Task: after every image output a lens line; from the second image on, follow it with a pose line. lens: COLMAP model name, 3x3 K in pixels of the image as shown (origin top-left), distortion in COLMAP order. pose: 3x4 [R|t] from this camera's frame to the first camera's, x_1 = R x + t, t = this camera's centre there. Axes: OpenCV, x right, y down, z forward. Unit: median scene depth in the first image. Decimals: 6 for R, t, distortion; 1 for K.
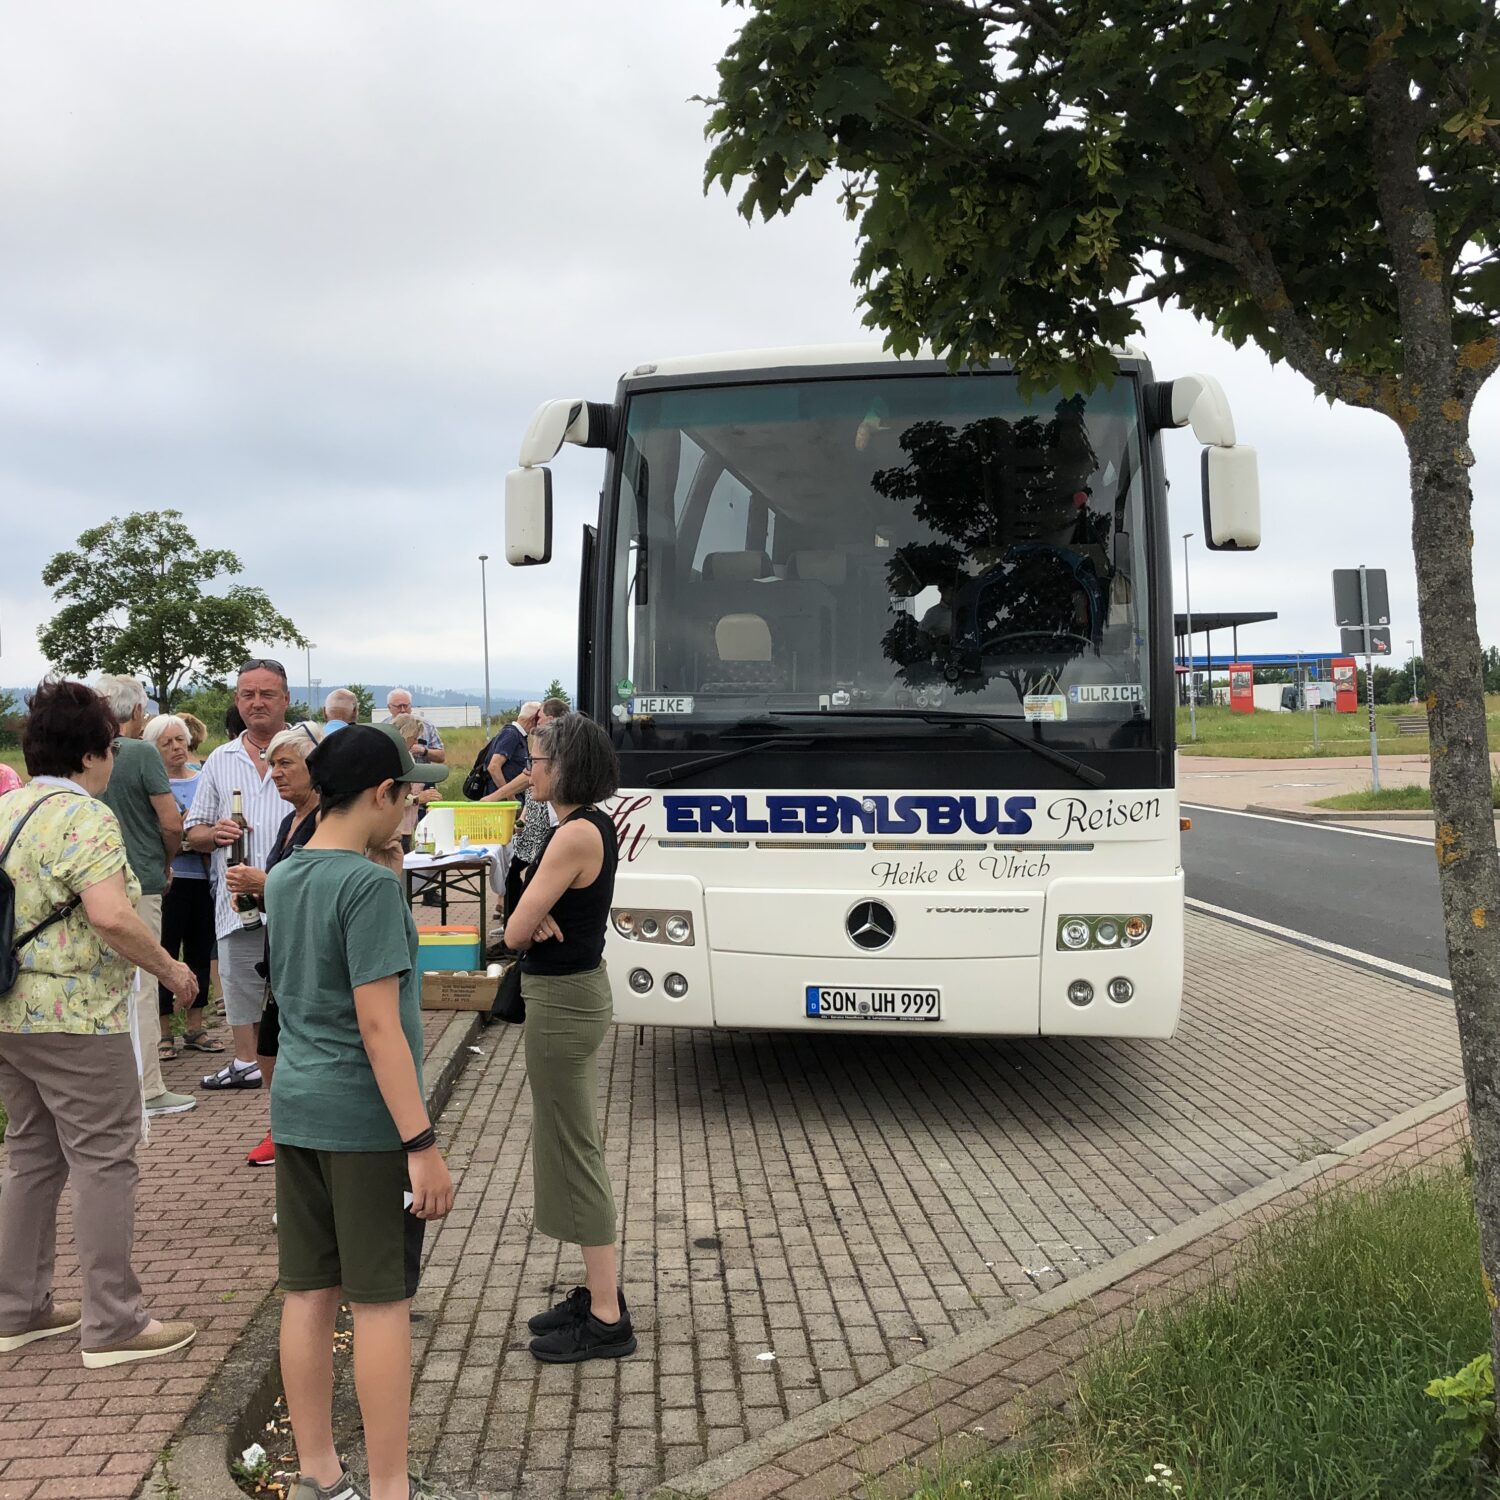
lens RADIAL K [[1647.8, 0, 786.5], [0, 1647.8, 744.7], [0, 0, 1]] dist [0.072557, -0.246807]
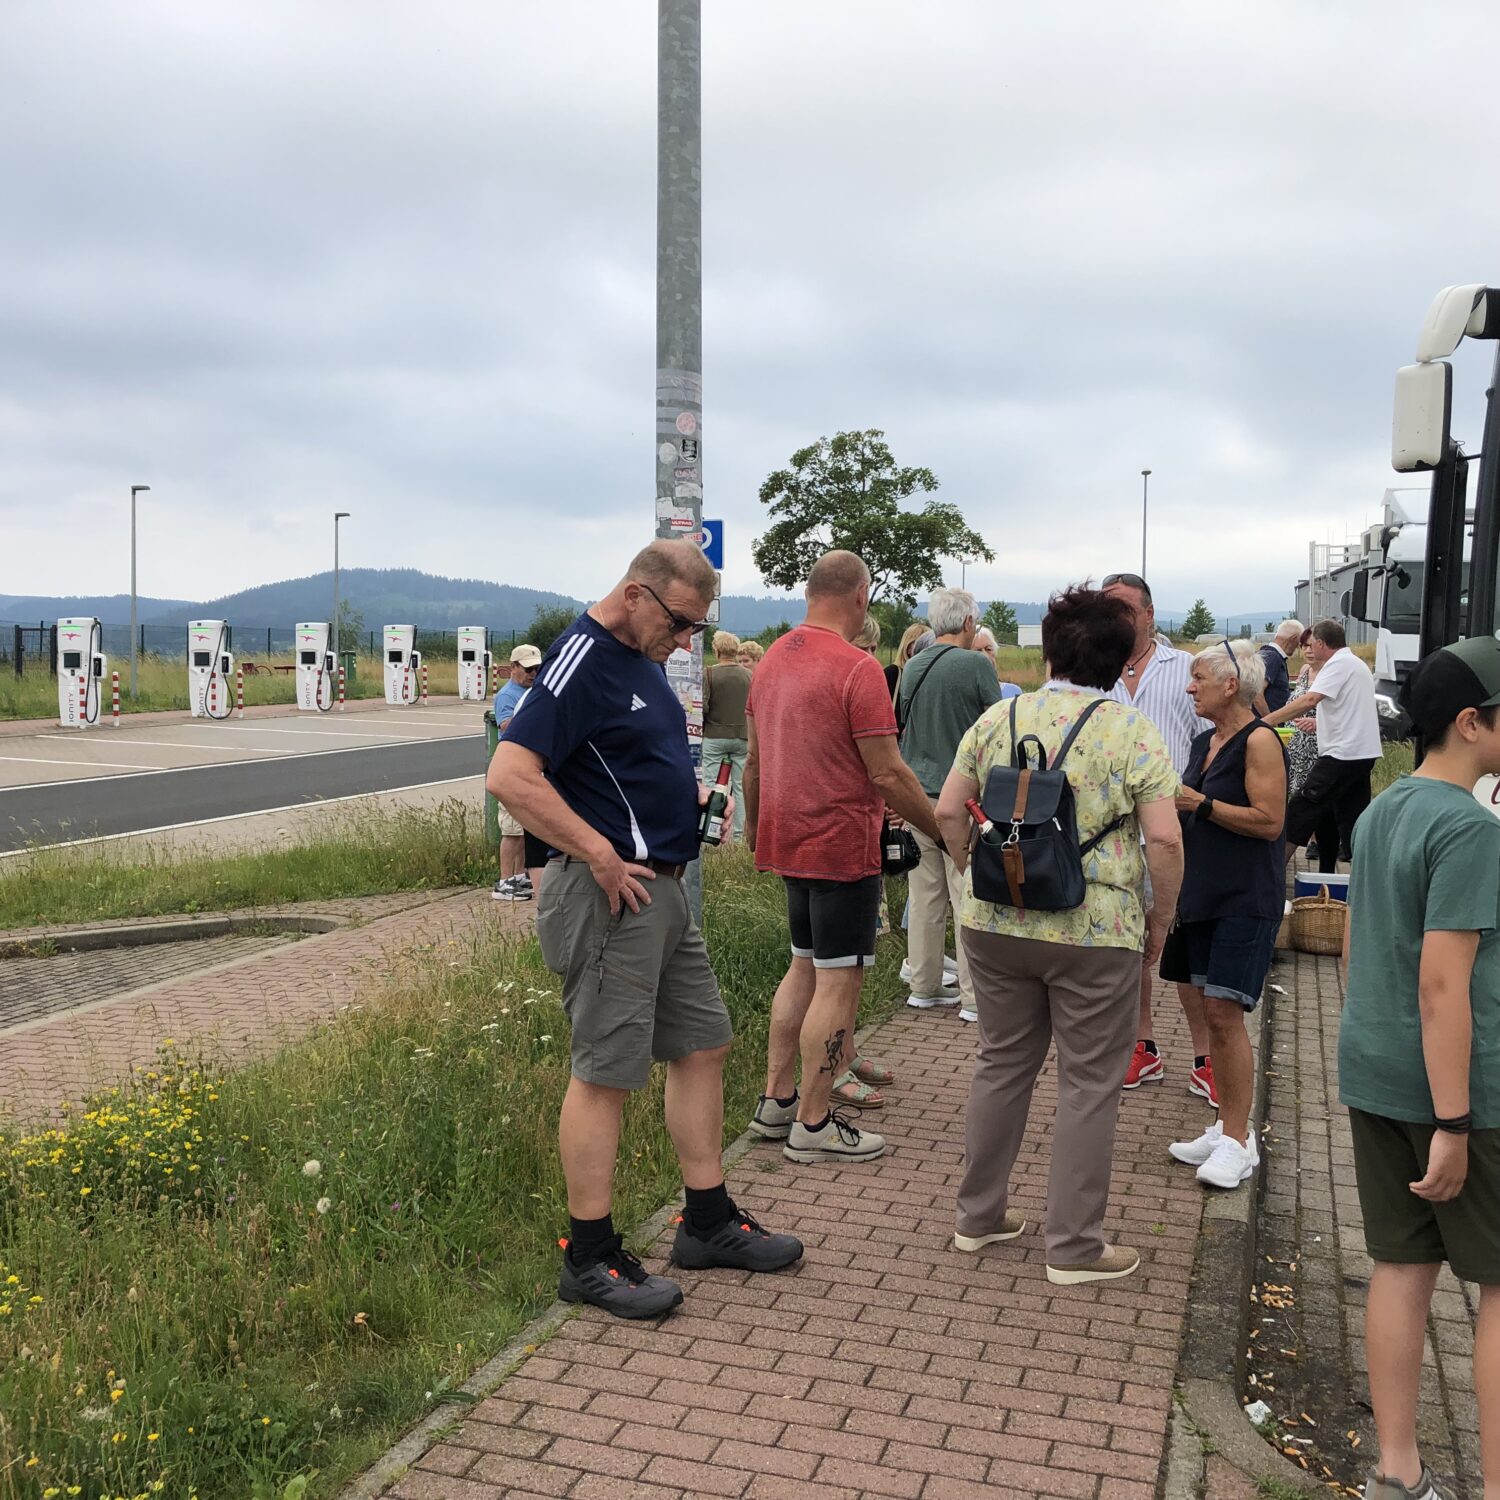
lens RADIAL K [[1647.8, 0, 786.5], [0, 1647.8, 744.7], [0, 0, 1]] dist [0.072557, -0.246807]
pose [[0.929460, 0.051375, -0.365328, -0.032343], [-0.033474, 0.997916, 0.055170, 0.001040], [0.367401, -0.039050, 0.929242, 0.004320]]
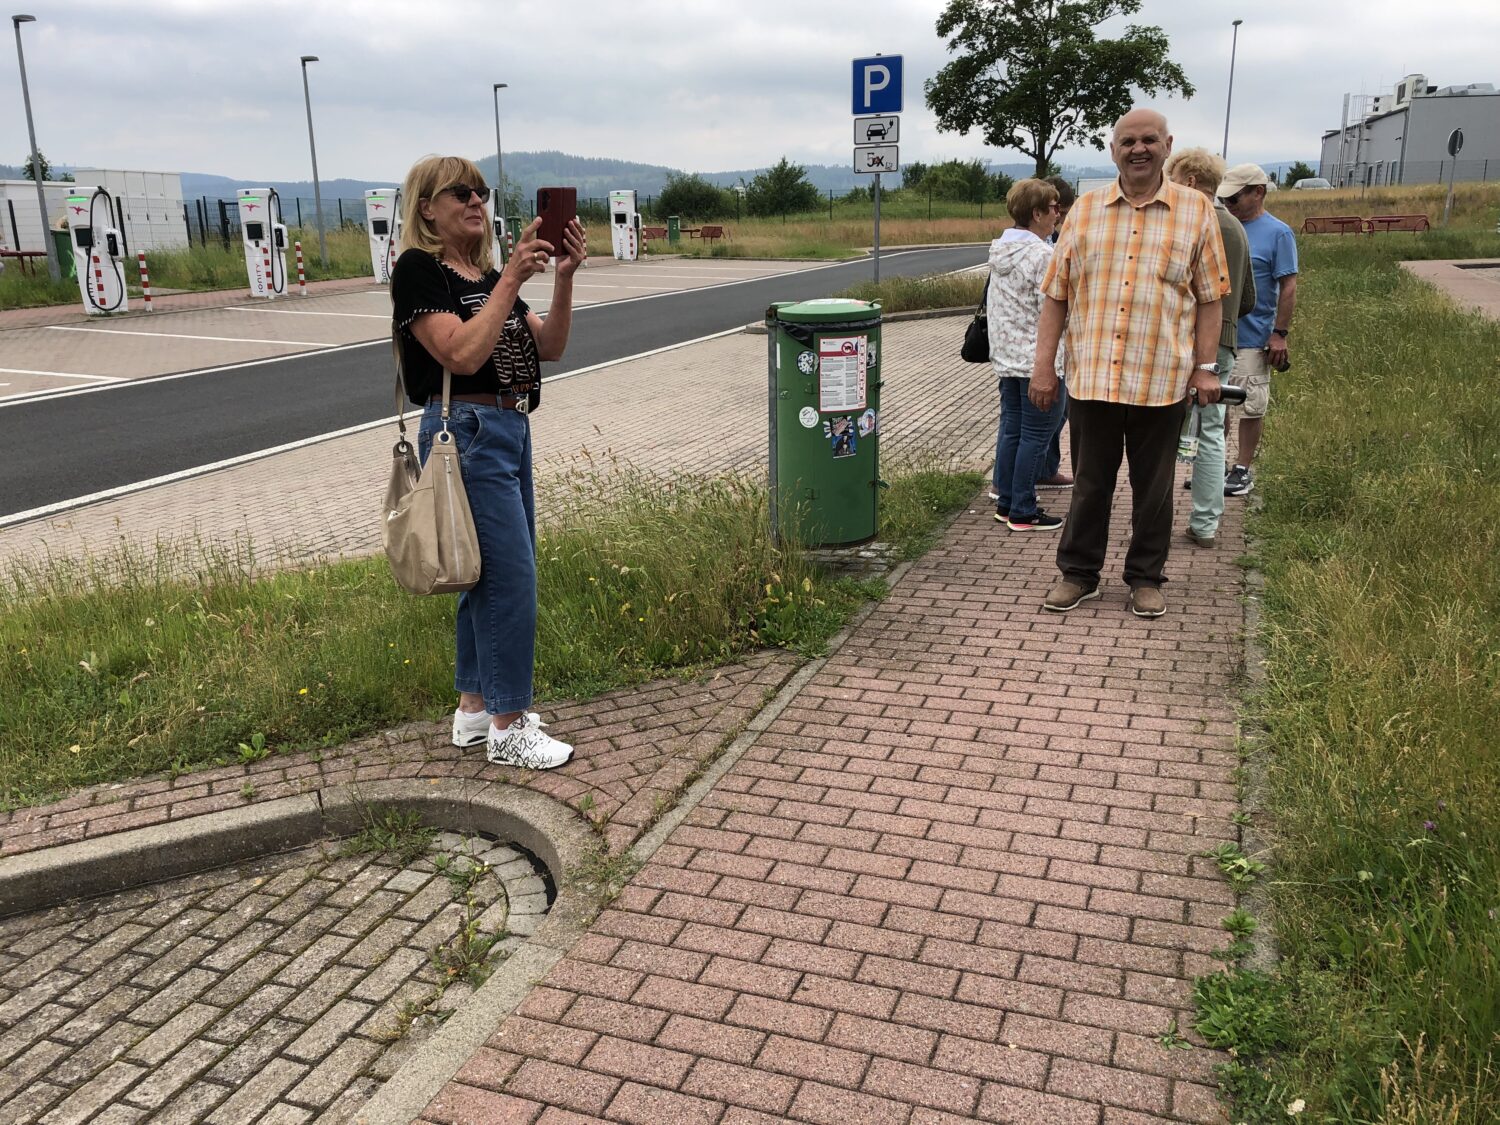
lens RADIAL K [[1248.0, 0, 736.7], [0, 1248.0, 572.8], [0, 0, 1]] dist [0.015046, -0.011602]
pose [[0.894634, 0.130102, -0.427439, -0.187305], [-0.006836, 0.960540, 0.278057, 0.005736], [0.446748, -0.245837, 0.860221, 0.210108]]
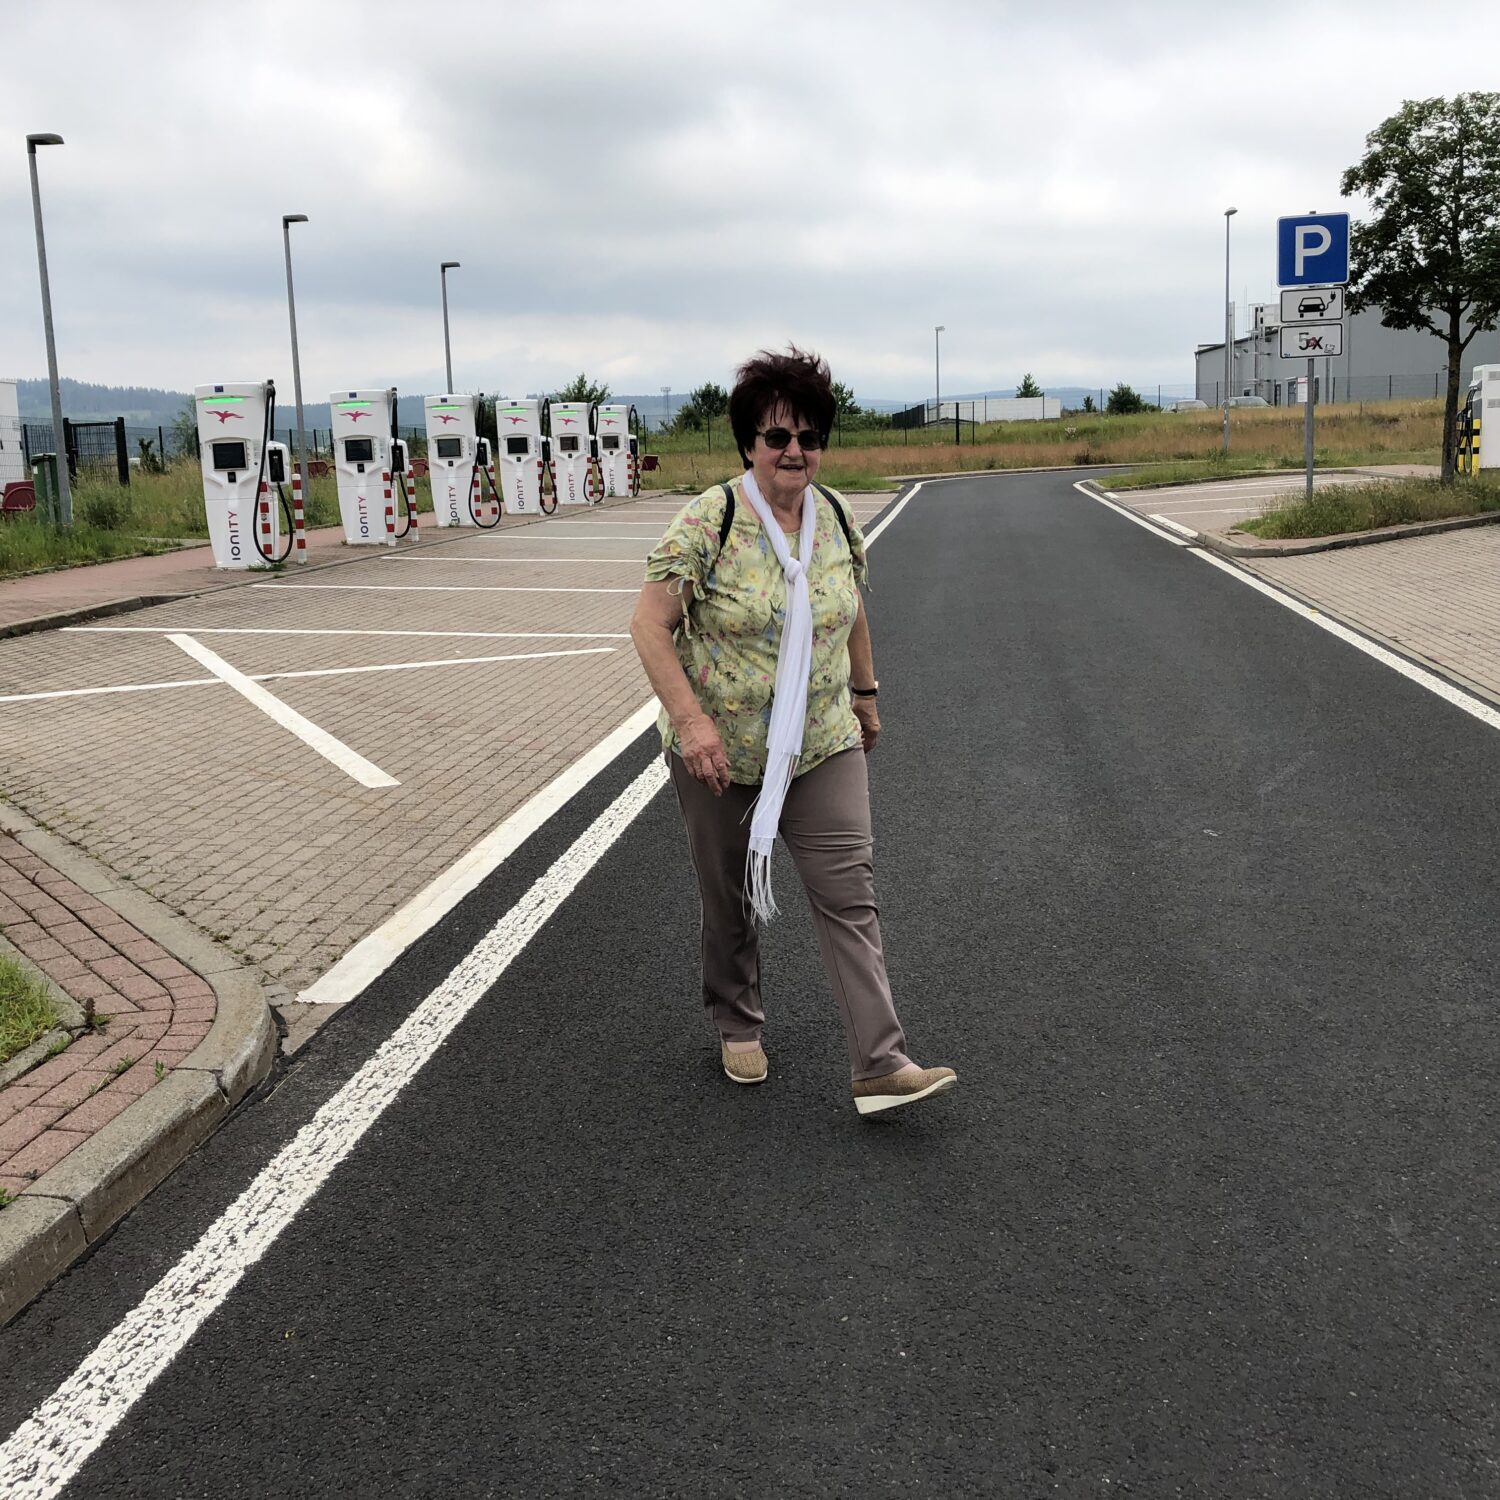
lens RADIAL K [[1647.8, 0, 786.5], [0, 1647.8, 744.7], [0, 0, 1]] dist [0.072557, -0.246807]
pose [[0.980306, 0.027822, -0.195516, -0.538576], [0.006691, 0.984779, 0.173680, 0.025167], [0.197373, -0.171568, 0.965199, 0.119466]]
